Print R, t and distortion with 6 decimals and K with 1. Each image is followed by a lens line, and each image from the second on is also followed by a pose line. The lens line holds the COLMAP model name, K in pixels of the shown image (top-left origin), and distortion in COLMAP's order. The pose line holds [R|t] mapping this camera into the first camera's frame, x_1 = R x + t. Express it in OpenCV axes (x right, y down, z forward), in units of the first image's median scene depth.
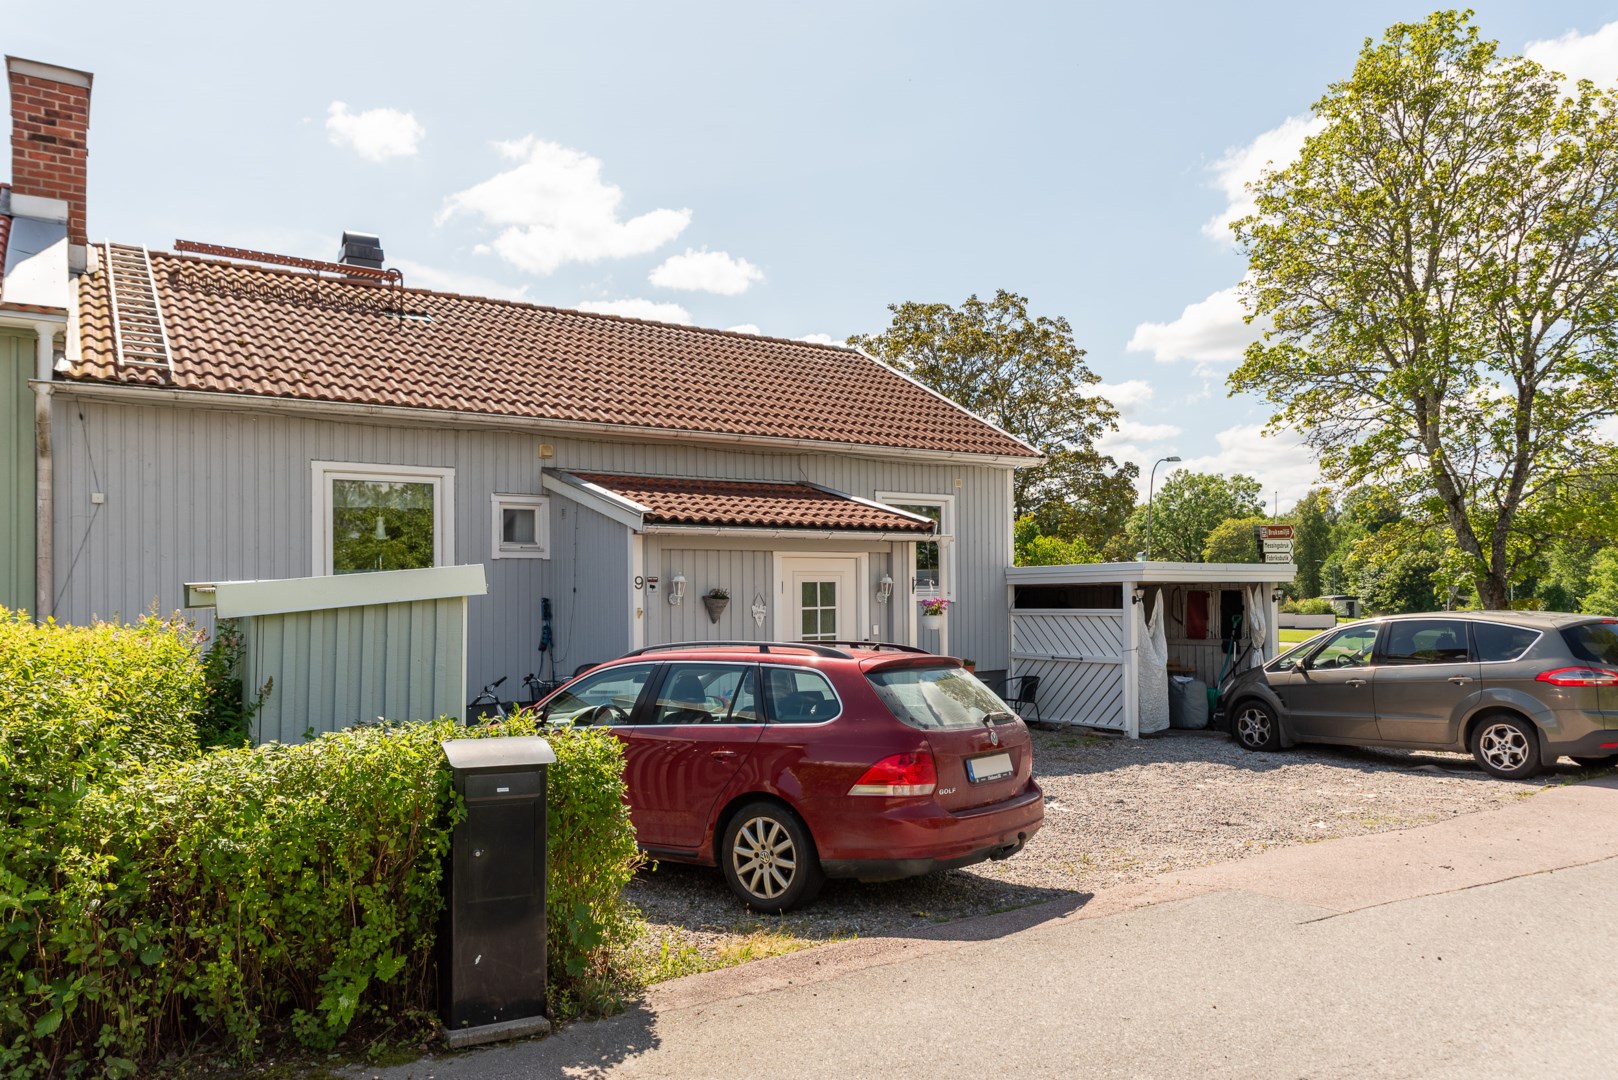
lens RADIAL K [[1116.2, 0, 807.8], [0, 1116.2, 542.8], [0, 0, 1]] dist [0.006686, -0.001694]
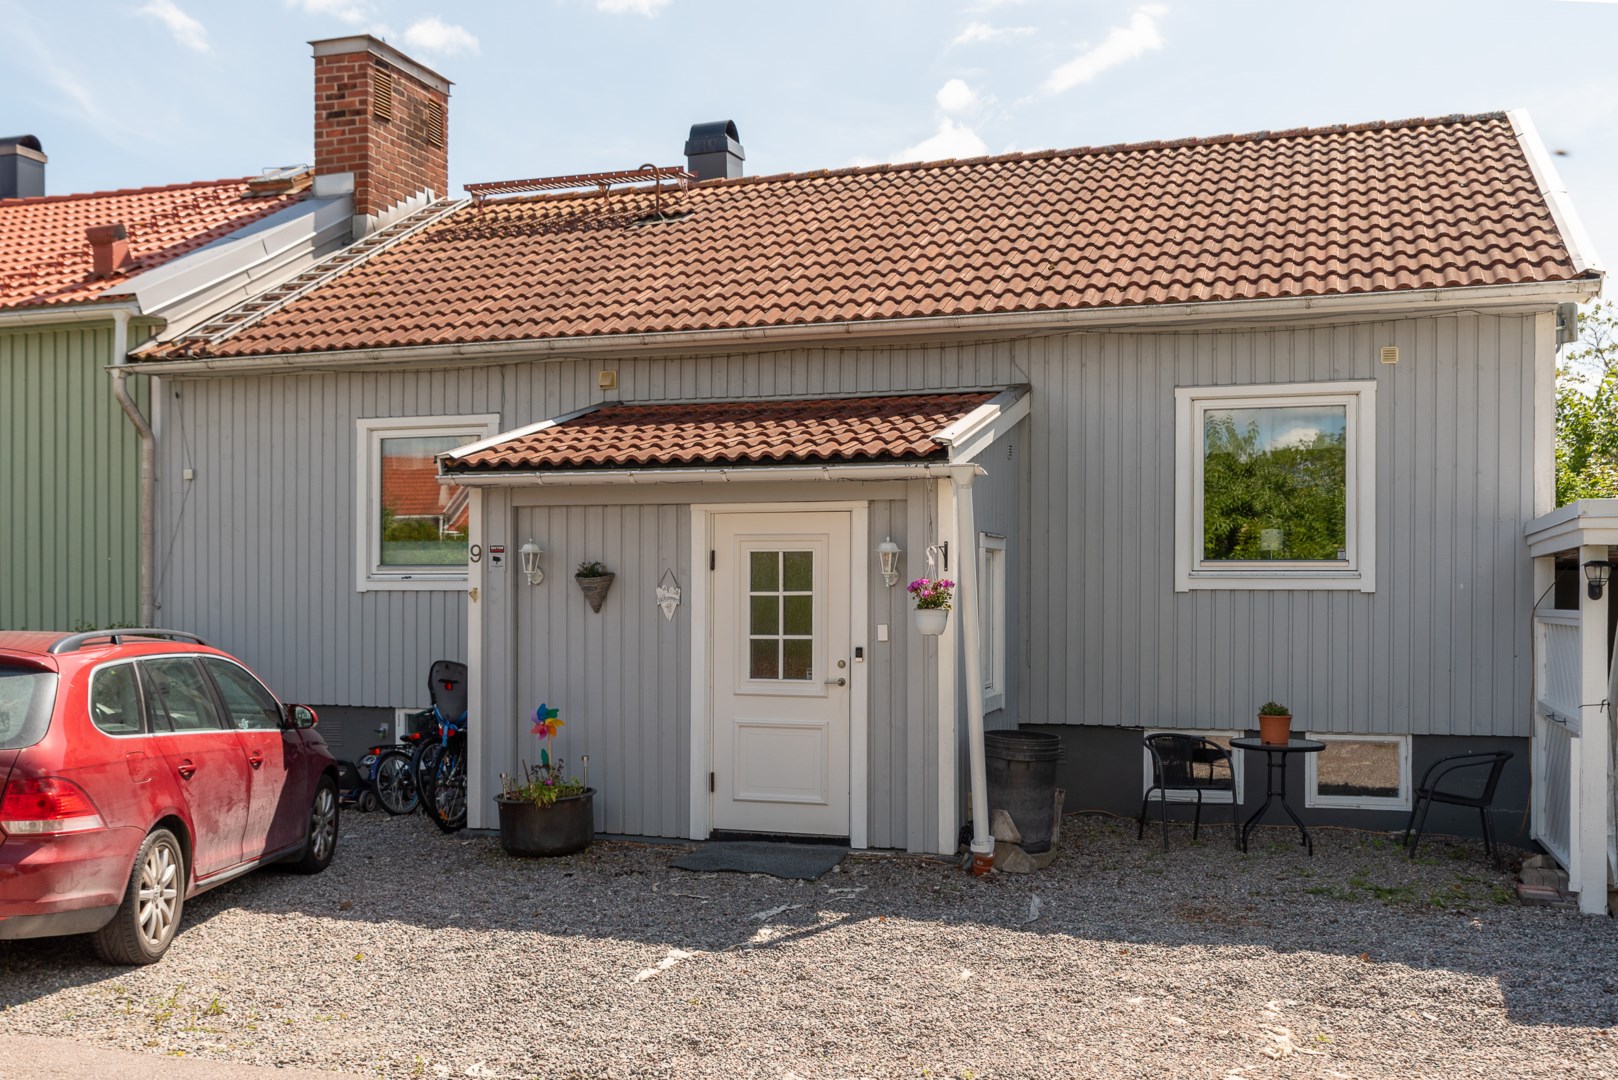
lens RADIAL K [[1584.2, 0, 808.6], [0, 1584.2, 546.8], [0, 0, 1]] dist [-0.002580, 0.000000]
pose [[0.614020, -0.012025, -0.789199, 0.716462], [0.028168, 0.999581, 0.006685, 0.027355], [0.788788, -0.026335, 0.614102, 0.478286]]
